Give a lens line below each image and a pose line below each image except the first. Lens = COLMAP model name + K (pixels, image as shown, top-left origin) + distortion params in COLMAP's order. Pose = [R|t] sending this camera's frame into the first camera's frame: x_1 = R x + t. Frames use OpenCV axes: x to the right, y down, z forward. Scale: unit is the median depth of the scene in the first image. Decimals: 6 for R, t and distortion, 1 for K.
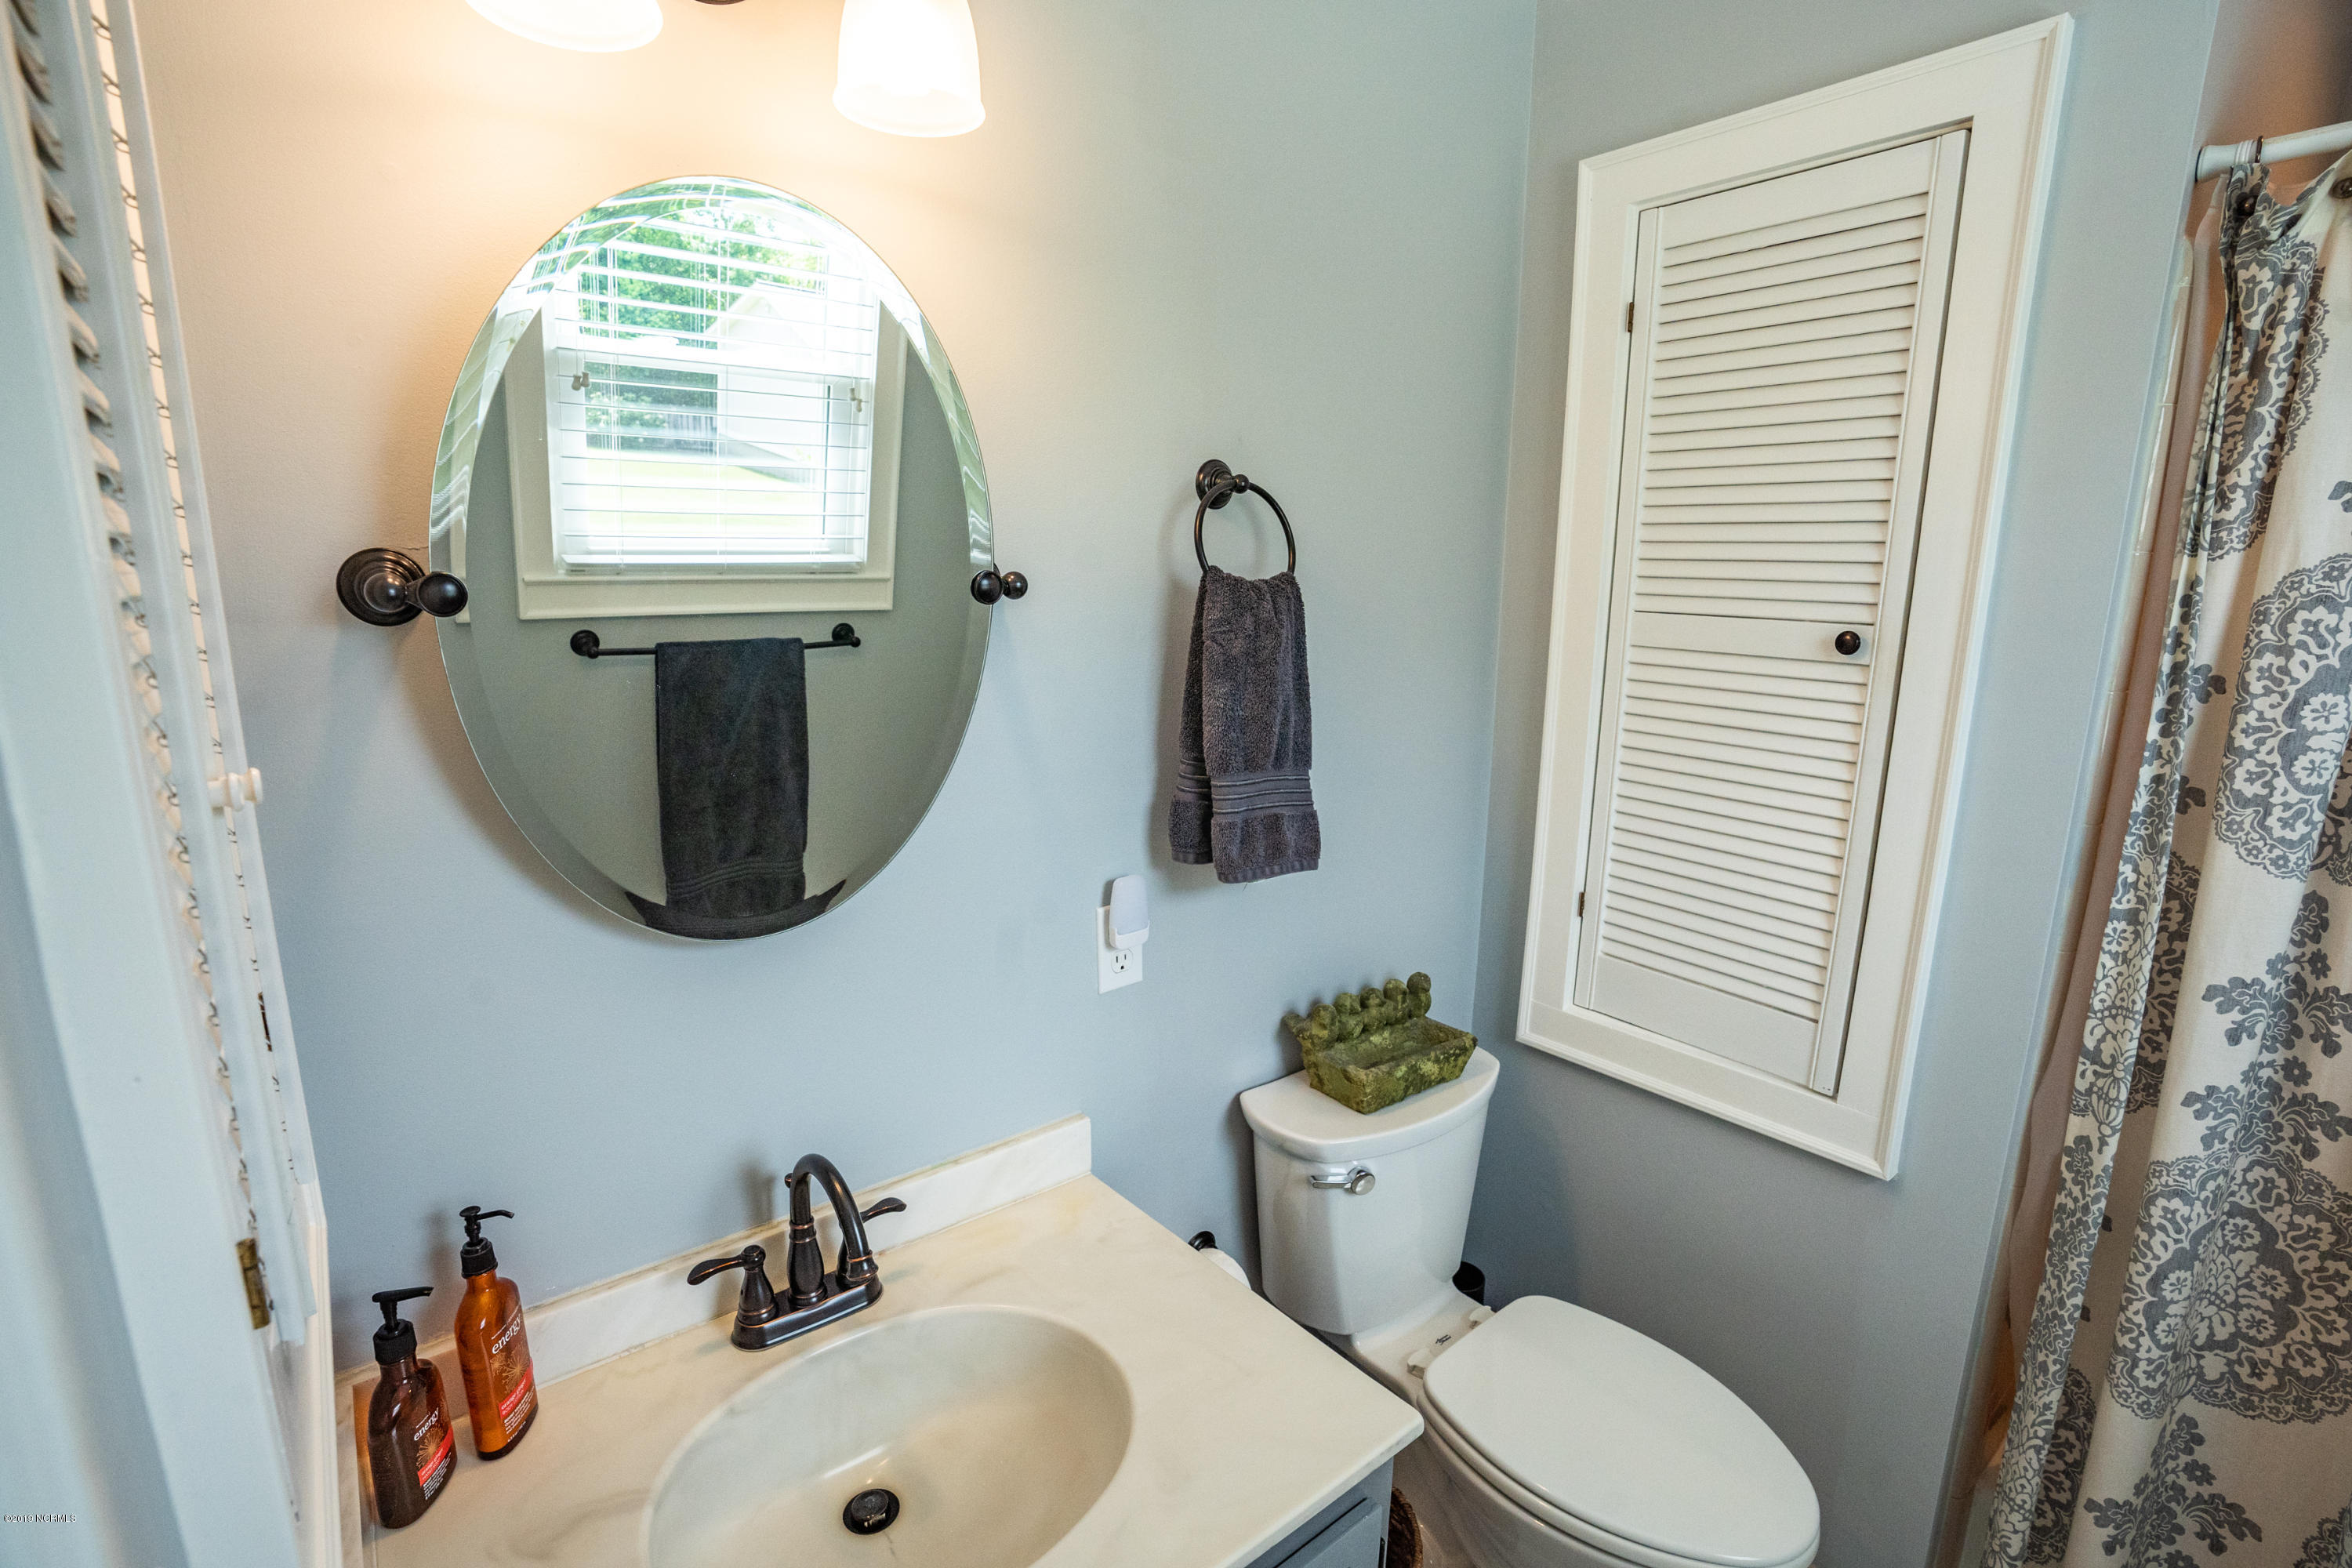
lens RADIAL K [[1070.8, 0, 1177.0], [0, 1070.8, 775.7], [0, 0, 1]] dist [-0.064910, 0.022327]
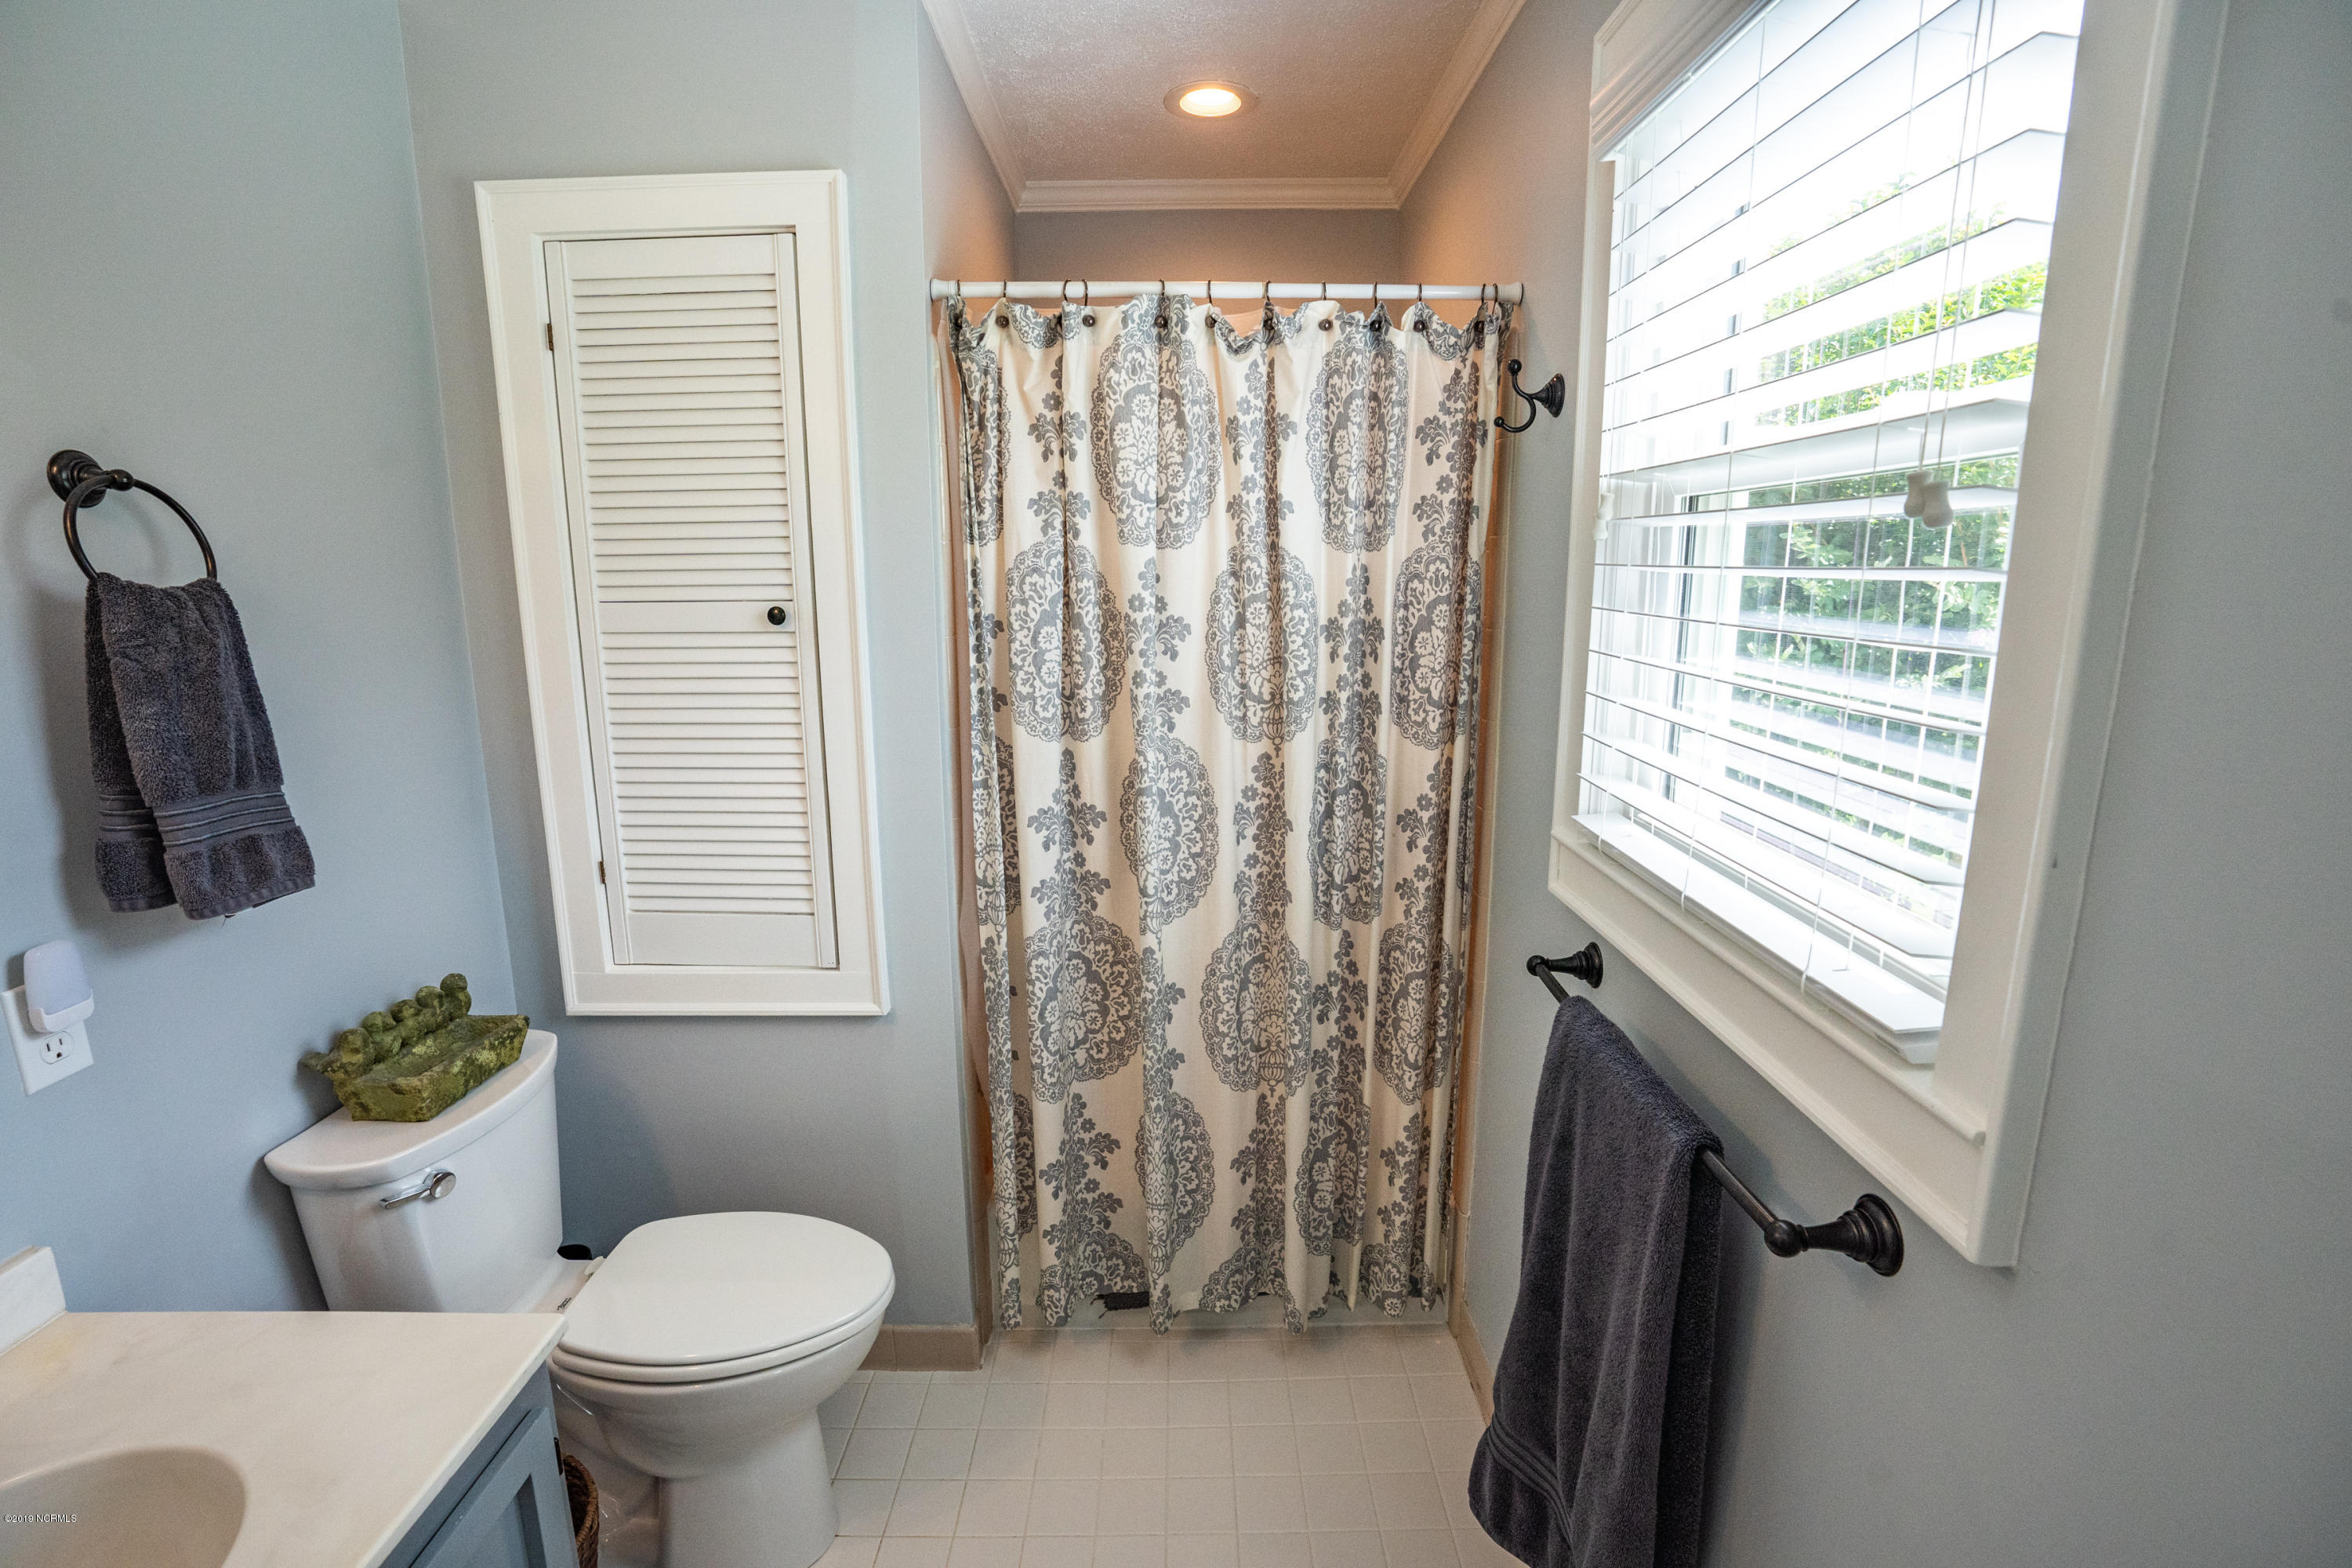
lens RADIAL K [[1070.8, 0, 1177.0], [0, 1070.8, 775.7], [0, 0, 1]] dist [-0.064910, 0.022327]
pose [[0.619642, -0.165360, 0.767268, -0.087790], [0.162178, 0.983434, 0.080973, 0.042156], [-0.767947, 0.074259, 0.636194, -0.199227]]
